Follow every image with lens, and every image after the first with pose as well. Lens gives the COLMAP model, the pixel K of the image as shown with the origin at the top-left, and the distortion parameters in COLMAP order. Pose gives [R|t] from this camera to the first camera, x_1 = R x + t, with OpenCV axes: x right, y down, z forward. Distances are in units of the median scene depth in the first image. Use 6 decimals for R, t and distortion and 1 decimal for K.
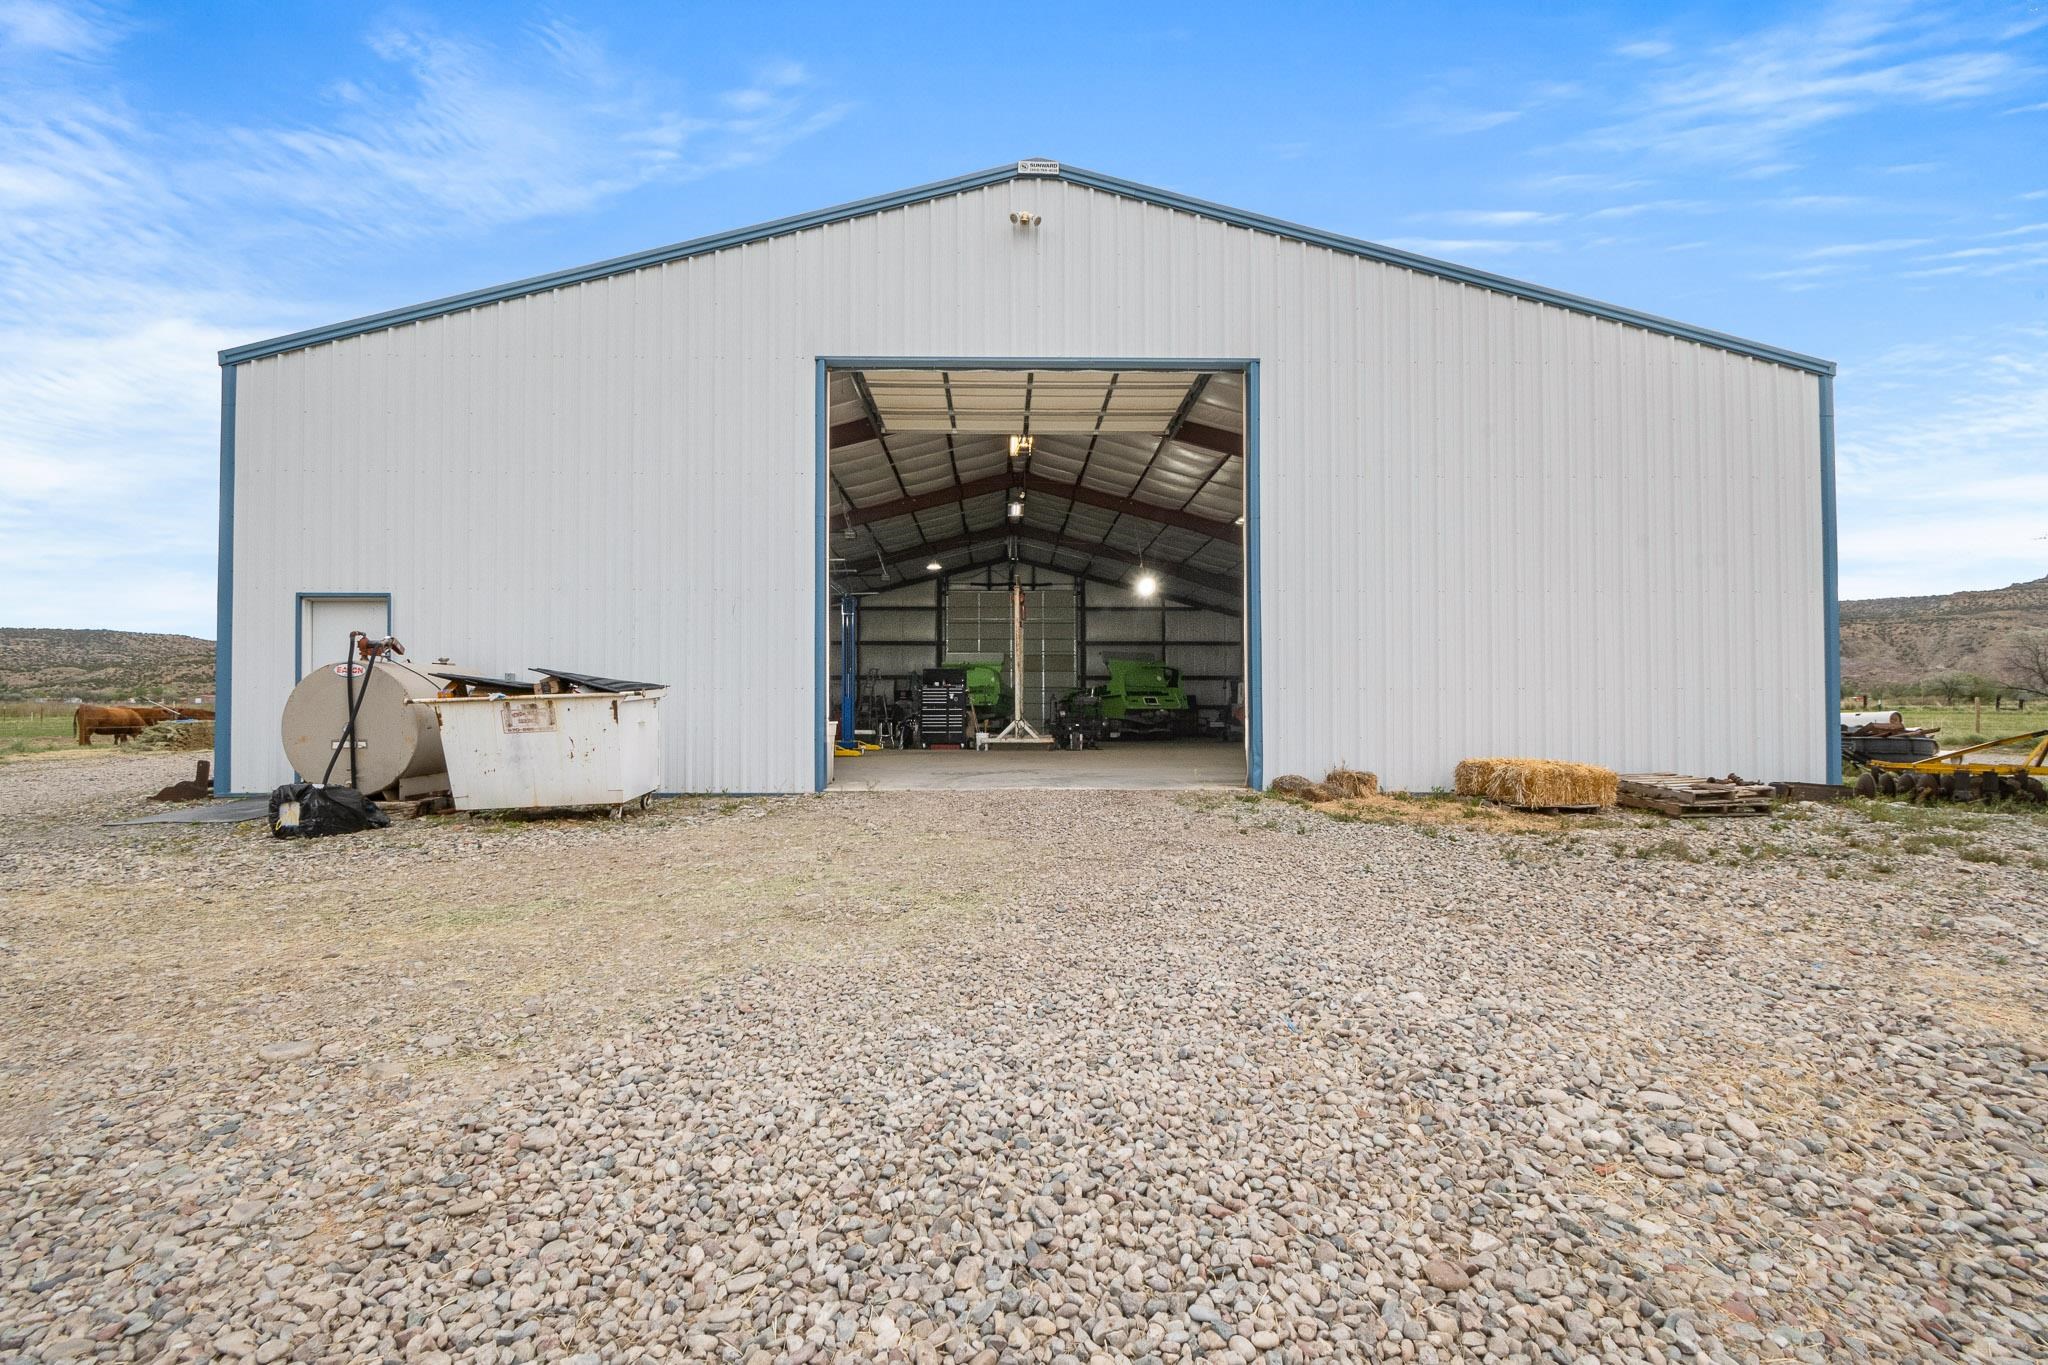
lens RADIAL K [[893.4, 0, 1018.0], [0, 893.4, 692.4], [0, 0, 1]] dist [-0.000036, 0.000000]
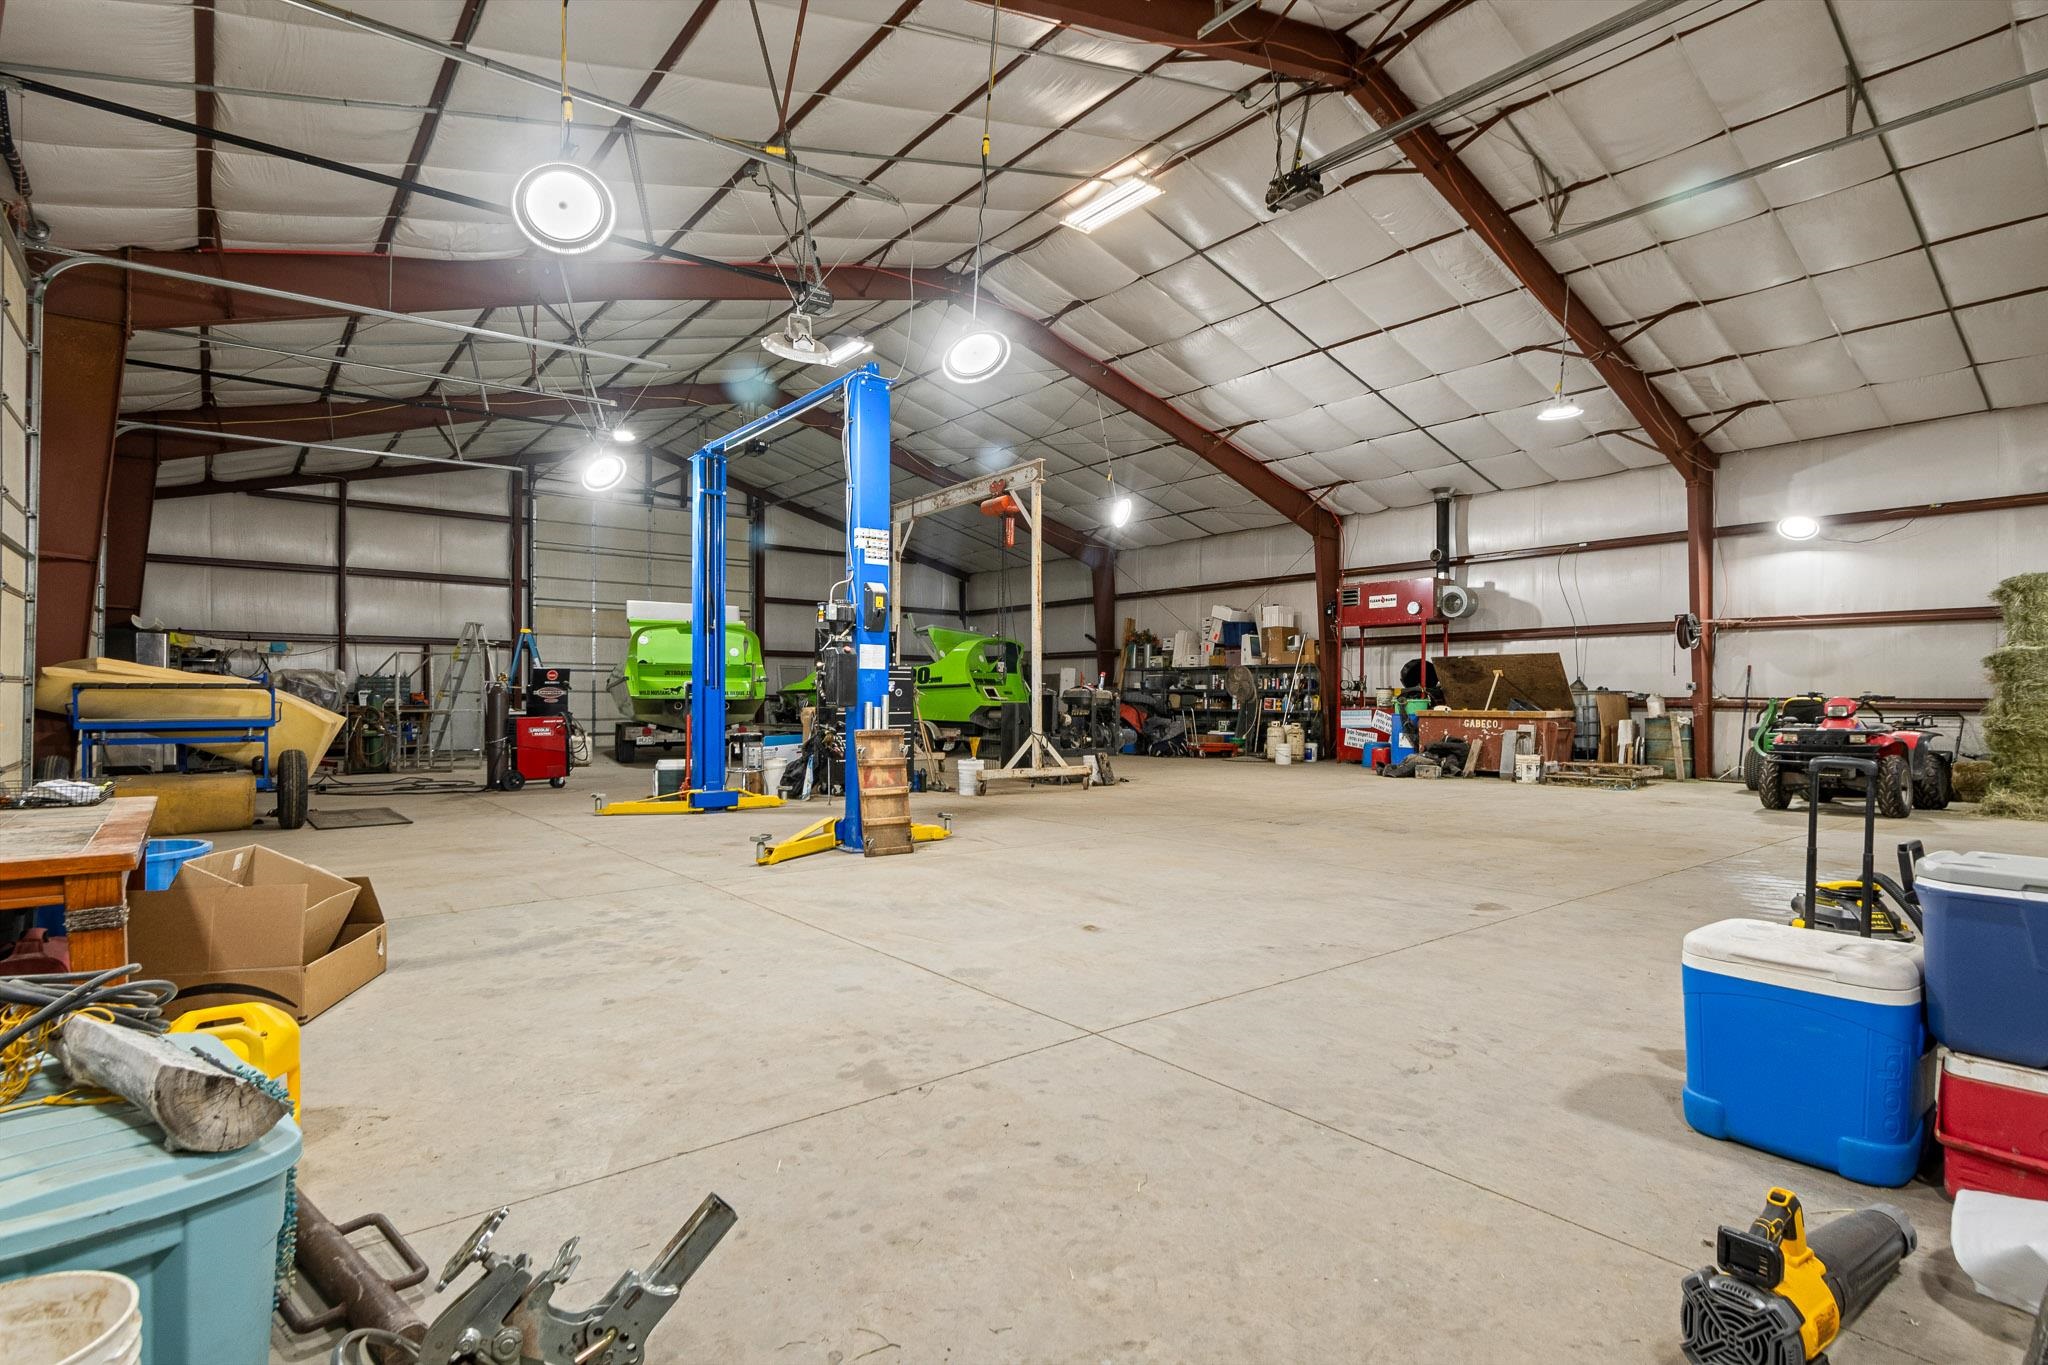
lens RADIAL K [[997.4, 0, 1008.0], [0, 997.4, 685.6], [0, 0, 1]] dist [0.000174, -0.001506]
pose [[0.799146, 0.010909, 0.601038, -0.269223], [-0.018666, 0.999804, 0.006672, -0.001025], [-0.600847, -0.016551, 0.799193, 0.398543]]
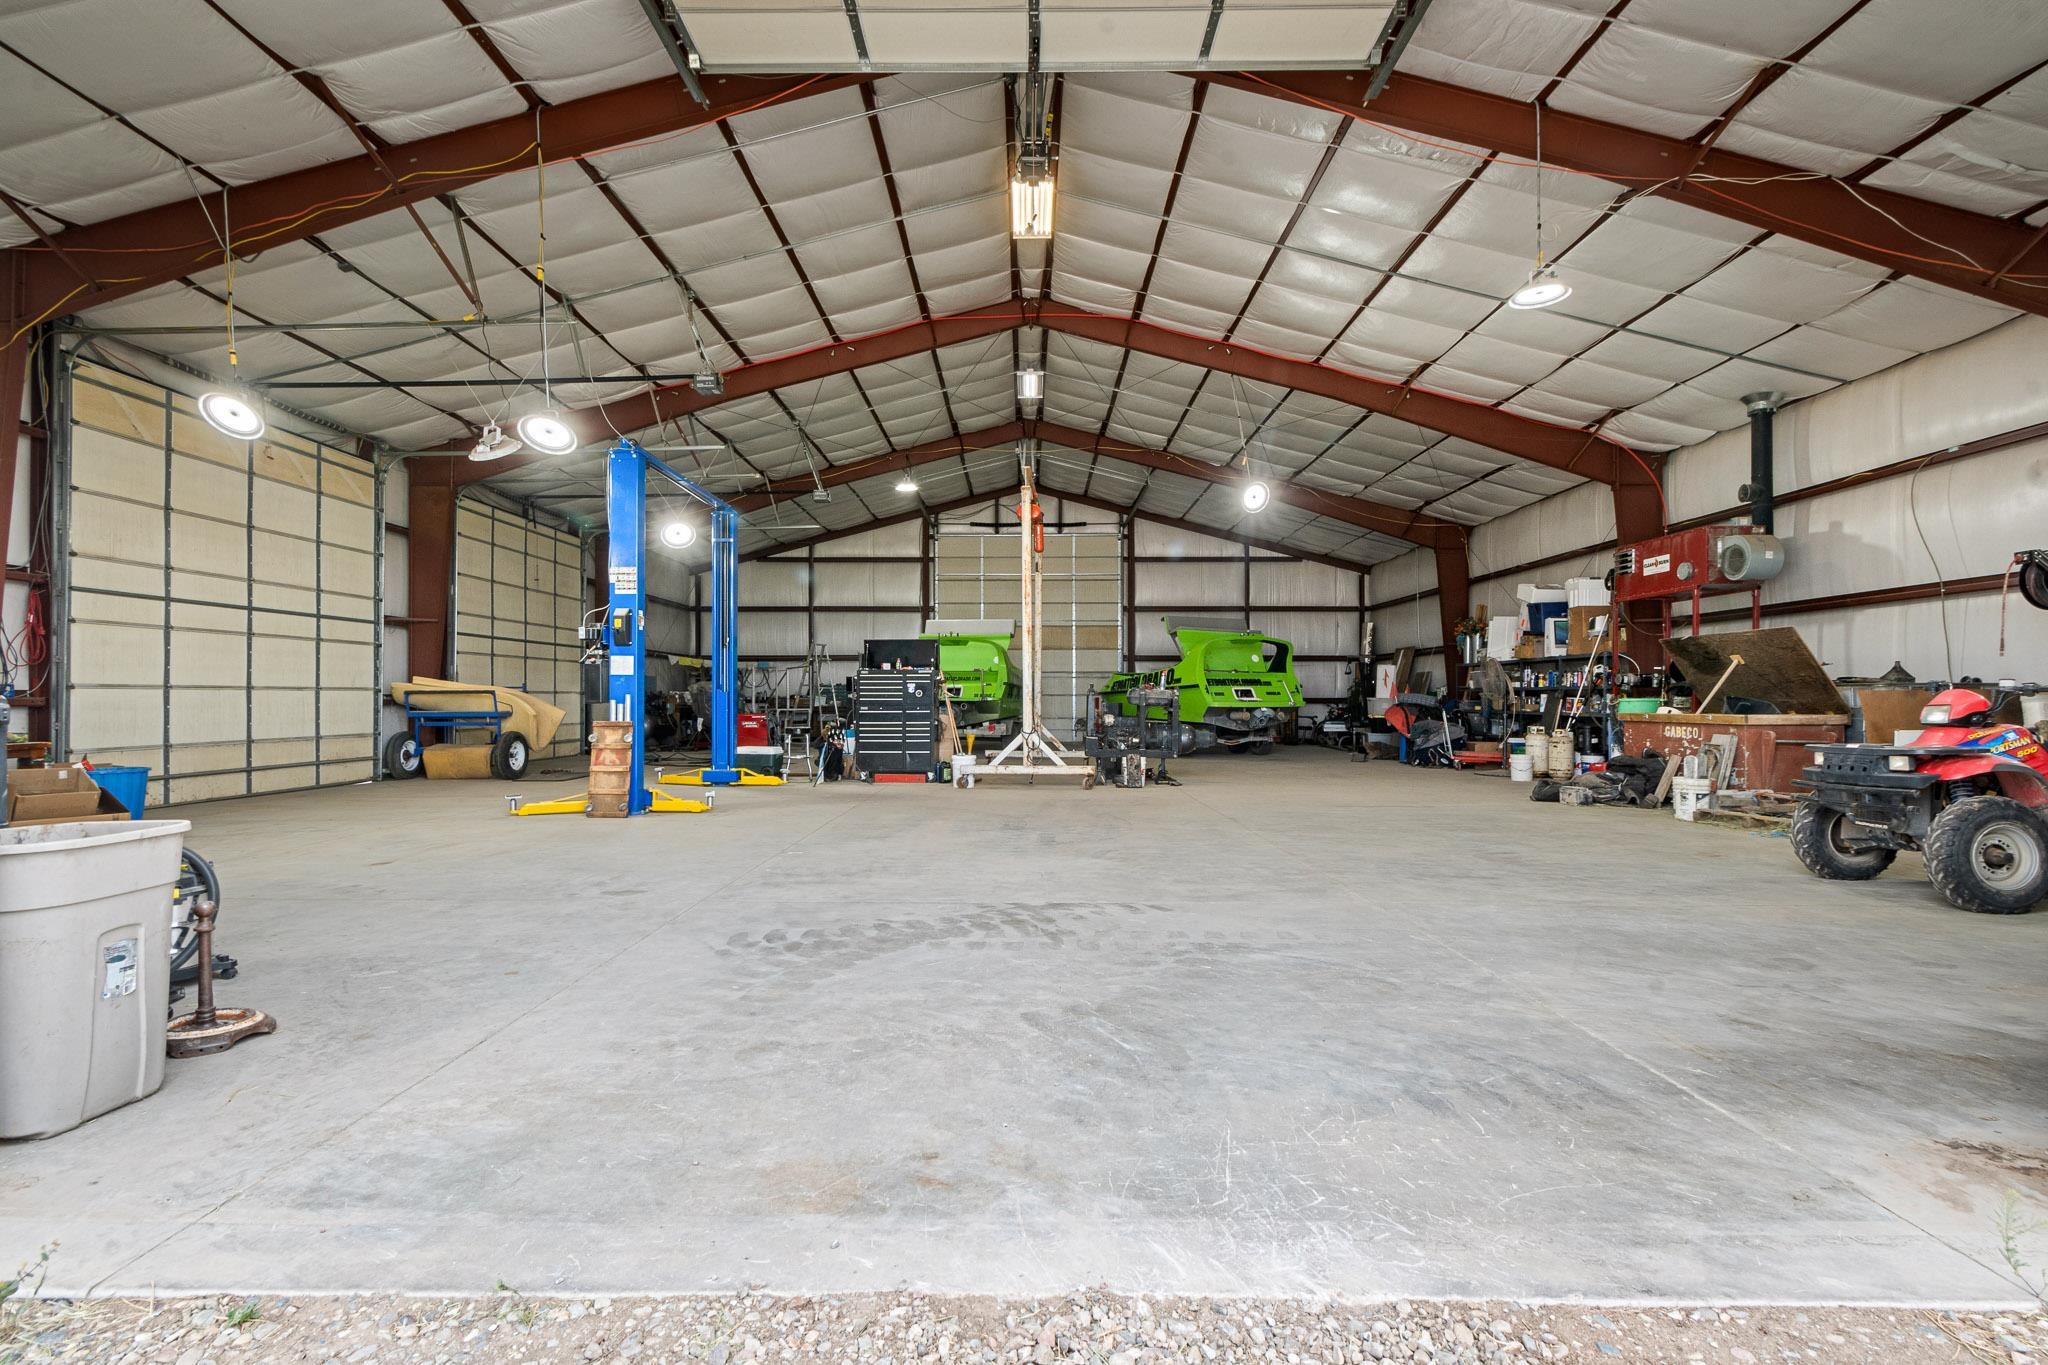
lens RADIAL K [[965.6, 0, 1013.0], [0, 965.6, 690.2], [0, 0, 1]] dist [-0.001329, -0.000135]
pose [[0.999414, 0.001281, -0.034200, 0.008131], [-0.000803, 0.999902, 0.013982, -0.002416], [0.034214, -0.013946, 0.999317, 0.303566]]
